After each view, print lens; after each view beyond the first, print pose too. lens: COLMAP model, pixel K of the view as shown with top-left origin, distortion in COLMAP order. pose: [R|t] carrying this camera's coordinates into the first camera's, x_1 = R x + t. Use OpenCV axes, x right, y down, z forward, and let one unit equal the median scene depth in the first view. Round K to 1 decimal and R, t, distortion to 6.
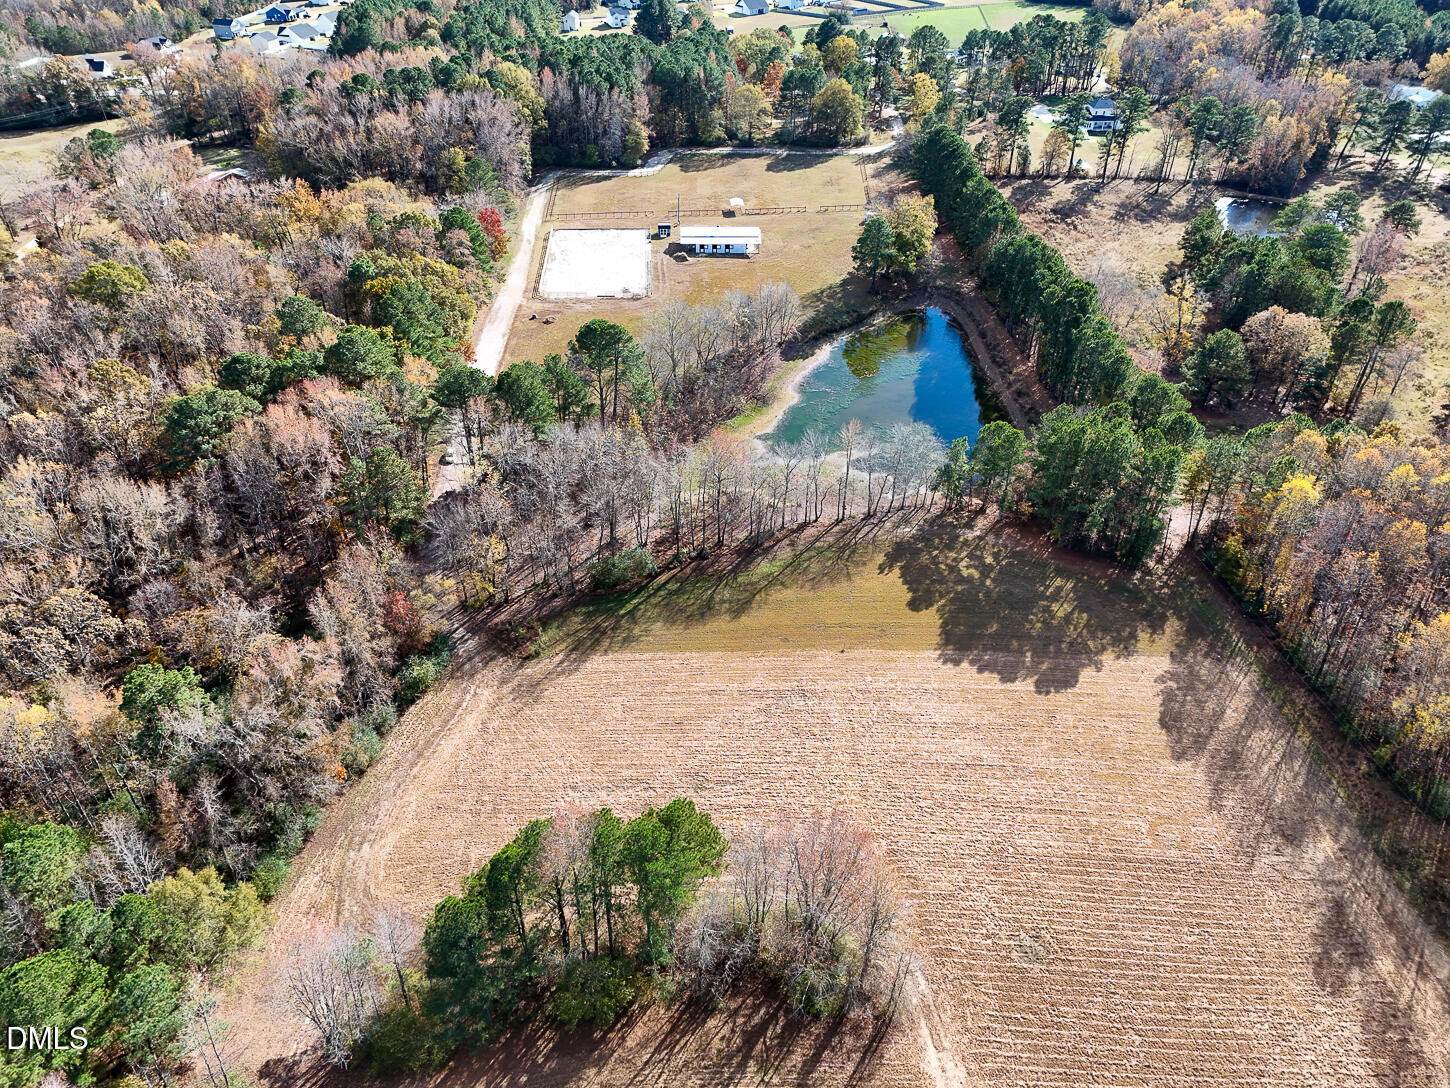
lens RADIAL K [[1060.8, 0, 729.3], [0, 1060.8, 537.3], [0, 0, 1]] dist [0.069869, -0.056030]
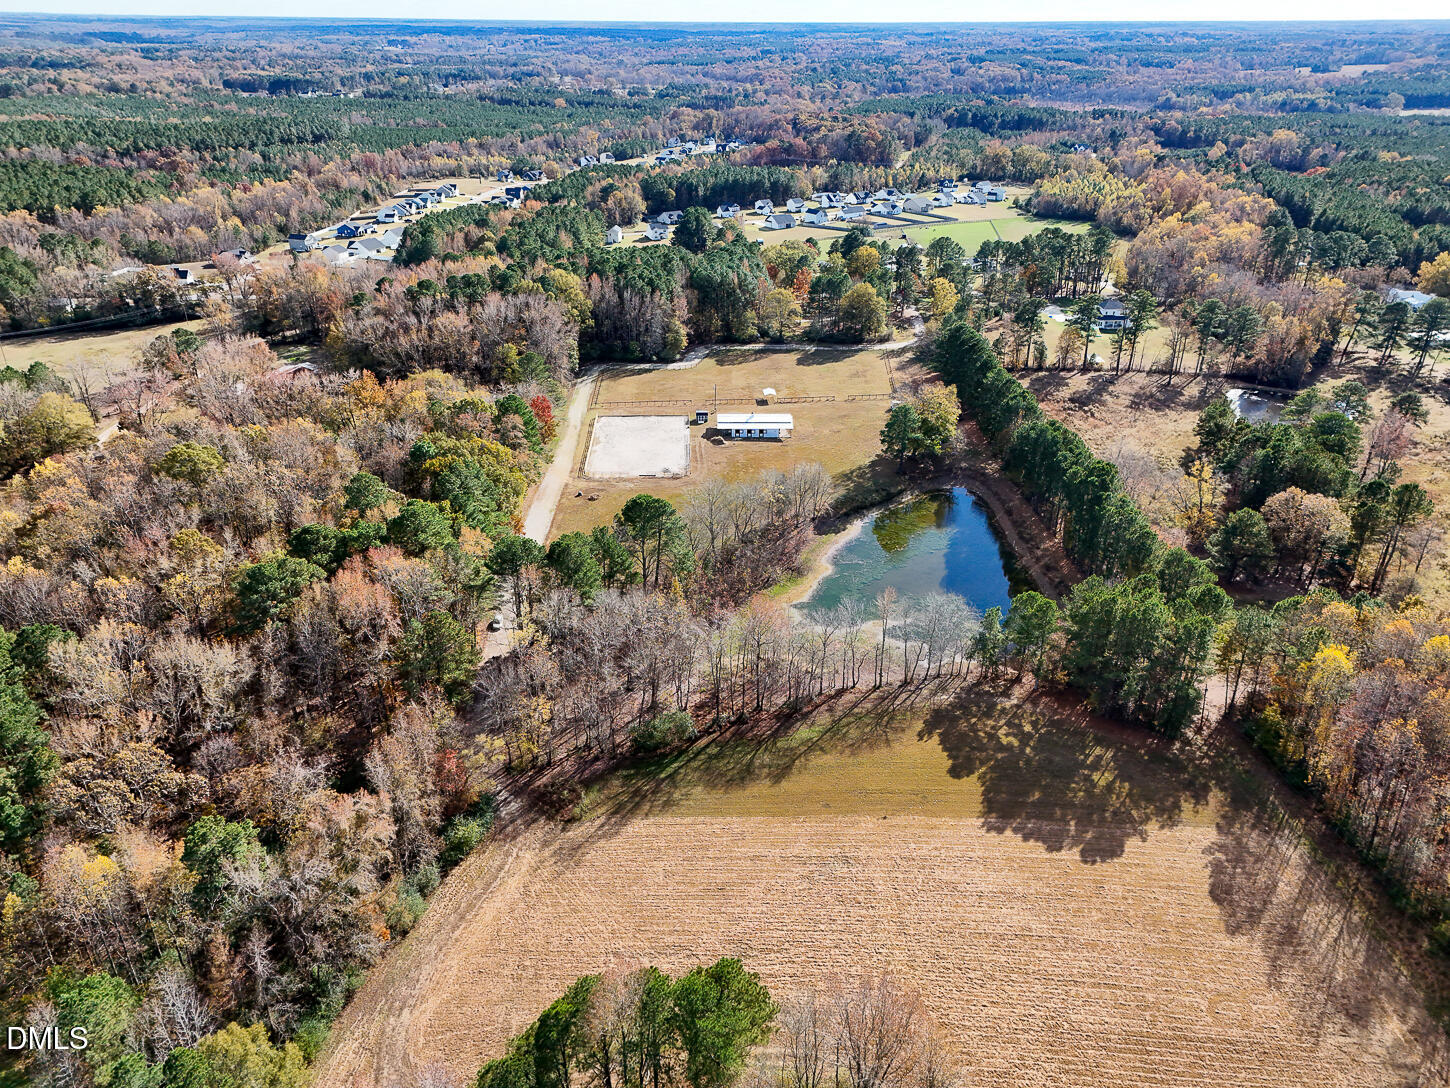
lens RADIAL K [[1060.8, 0, 729.3], [0, 1060.8, 537.3], [0, 0, 1]] dist [0.069869, -0.056030]
pose [[0.999732, 0.003888, -0.022812, -0.013711], [-0.007735, 0.985232, -0.171050, 0.016790], [0.021810, 0.171181, 0.984998, -0.027934]]
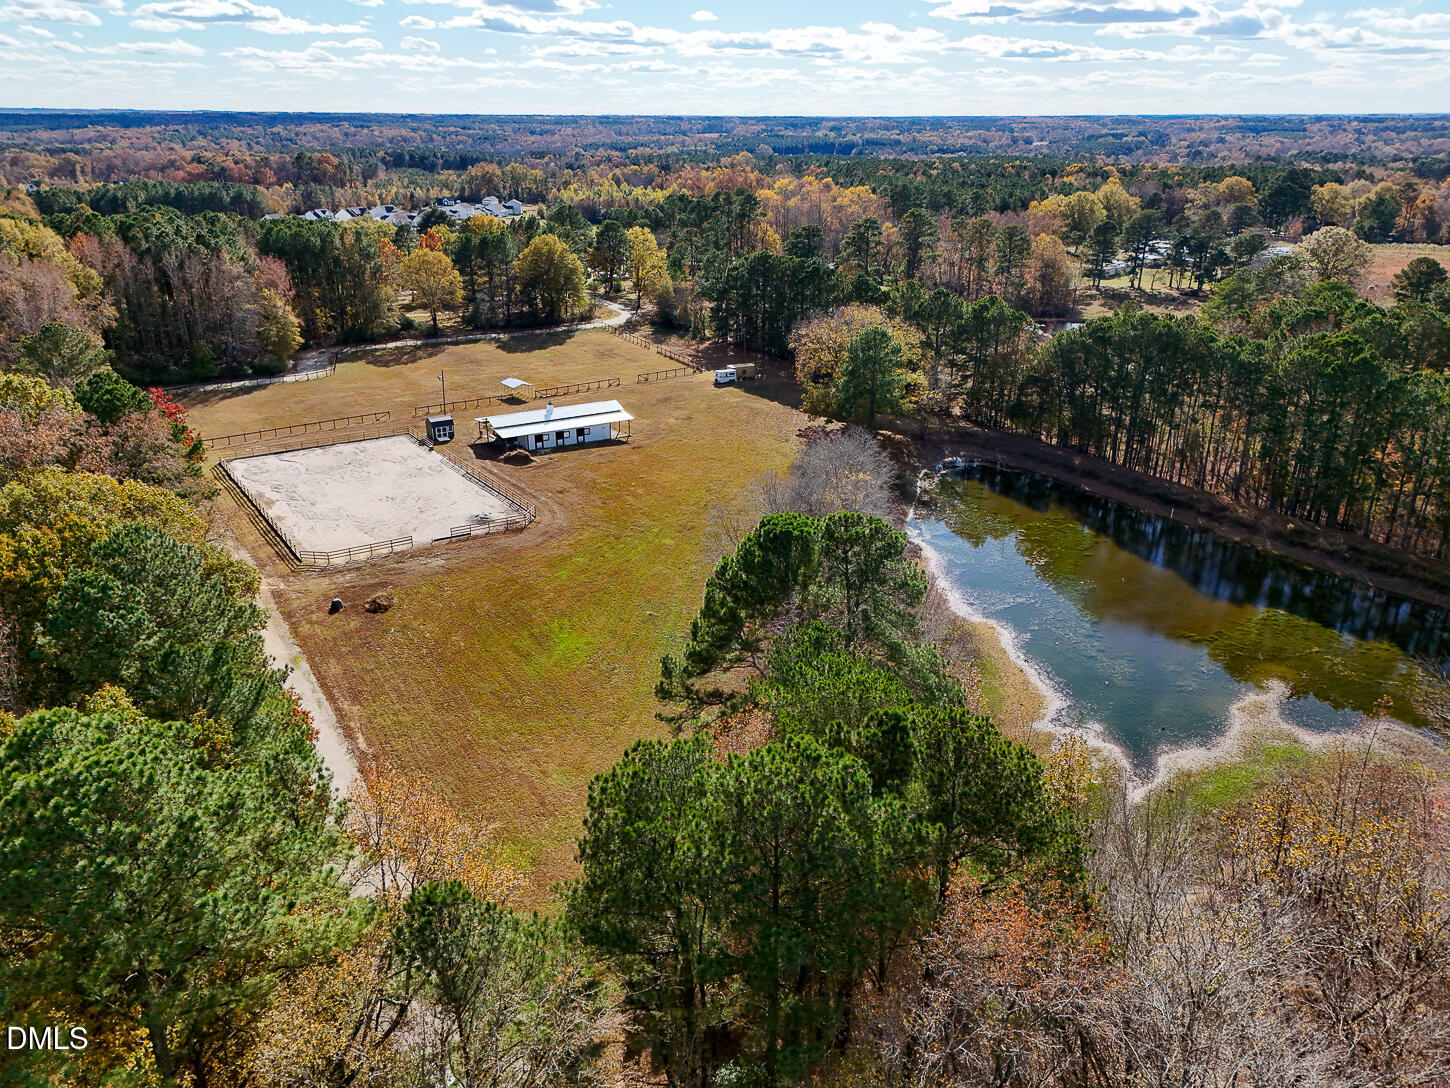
lens RADIAL K [[1055.3, 0, 726.3], [0, 1055.3, 538.0], [0, 0, 1]] dist [0.067591, -0.047826]
pose [[0.867711, -0.193151, 0.458006, -0.306005], [0.297475, 0.939980, -0.167169, -0.147434], [-0.398228, 0.281300, 0.873089, 0.719865]]
